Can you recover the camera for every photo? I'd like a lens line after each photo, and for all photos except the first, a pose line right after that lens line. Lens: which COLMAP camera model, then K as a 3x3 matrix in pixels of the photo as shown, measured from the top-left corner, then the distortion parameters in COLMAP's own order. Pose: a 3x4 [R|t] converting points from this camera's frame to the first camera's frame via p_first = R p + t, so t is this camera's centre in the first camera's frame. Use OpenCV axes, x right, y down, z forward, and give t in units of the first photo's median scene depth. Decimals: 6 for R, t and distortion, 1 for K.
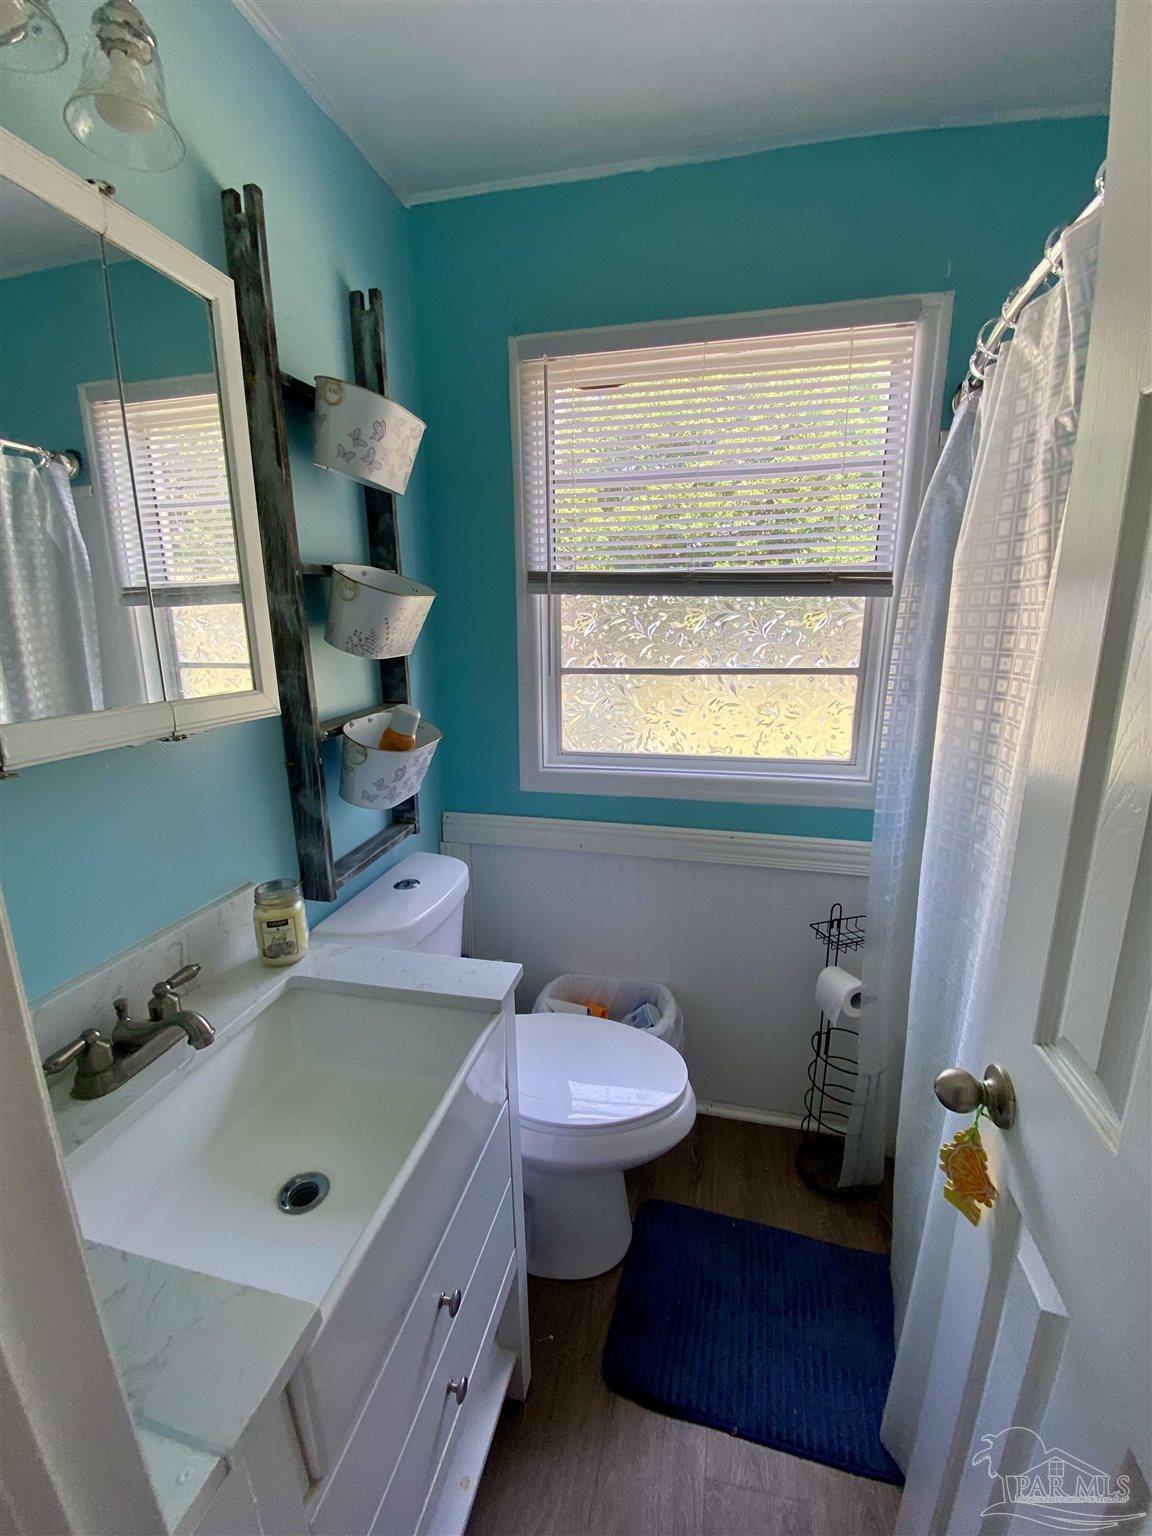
lens RADIAL K [[623.4, 0, 576.1], [0, 623.4, 766.8], [0, 0, 1]] dist [0.000761, -0.000571]
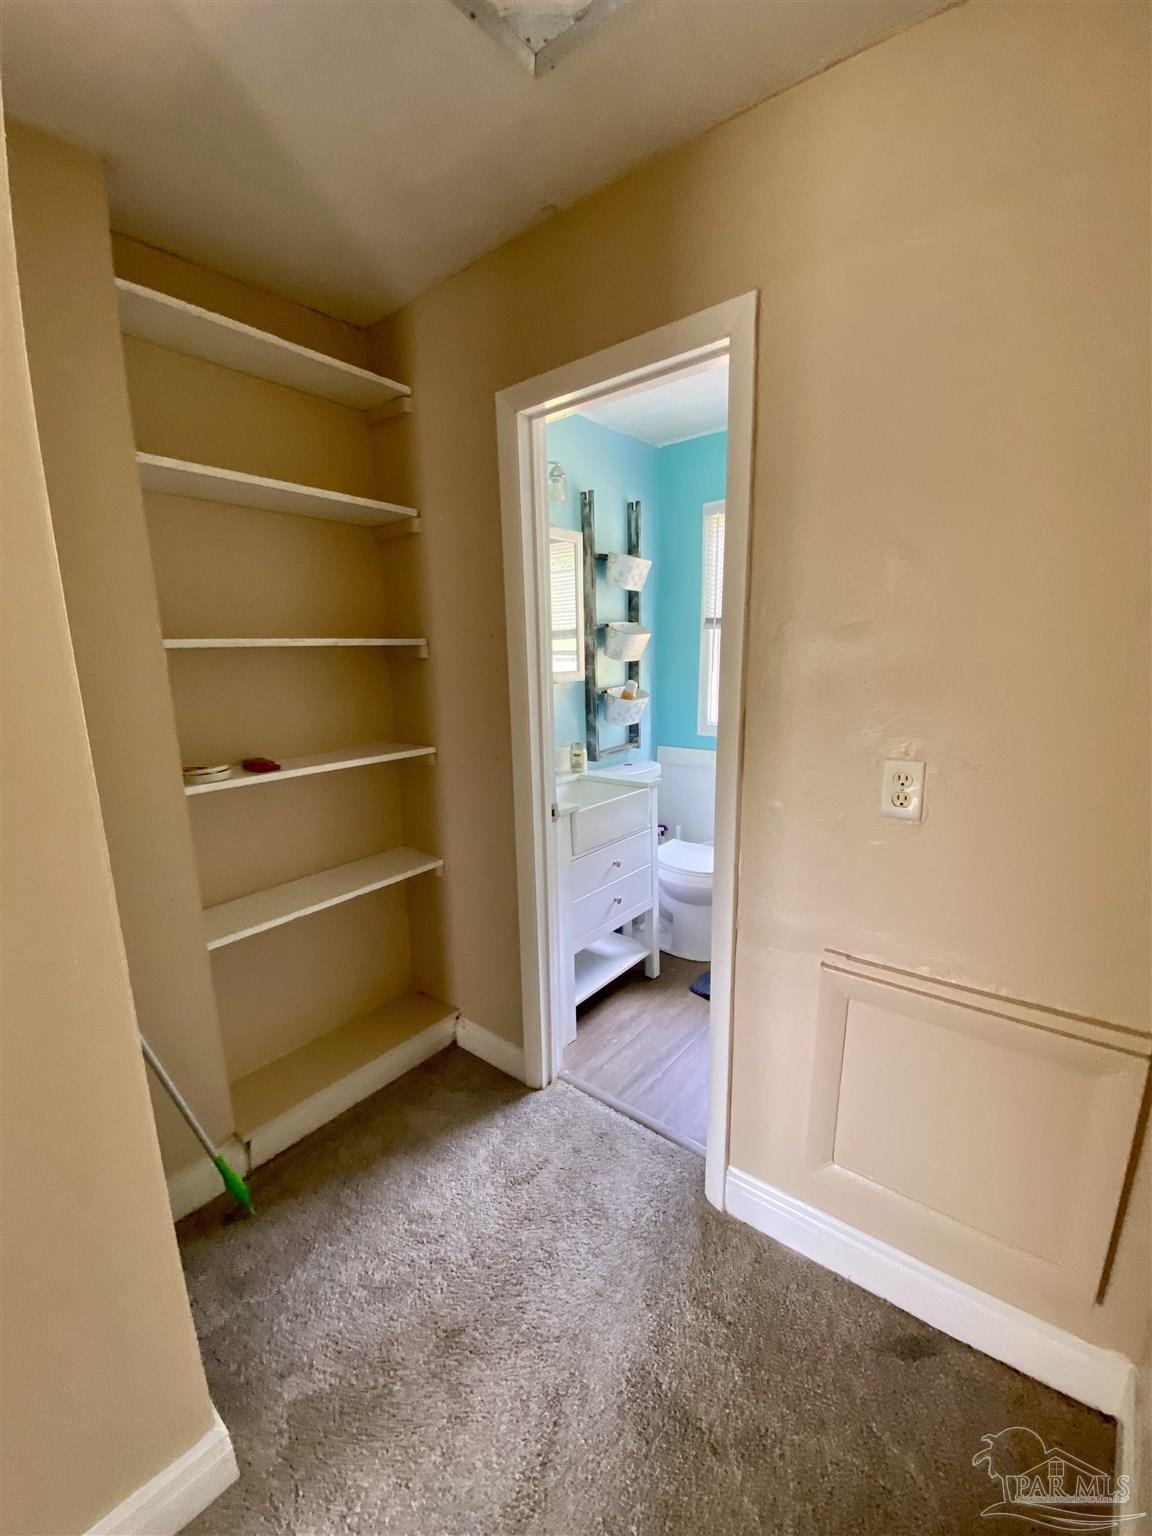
lens RADIAL K [[623.4, 0, 579.3], [0, 623.4, 774.7], [0, 0, 1]] dist [0.000761, -0.000571]
pose [[0.897210, 0.073771, -0.435399, 0.615303], [-0.084829, 0.996378, -0.005984, 0.294059], [0.433380, 0.042303, 0.900218, -1.231379]]
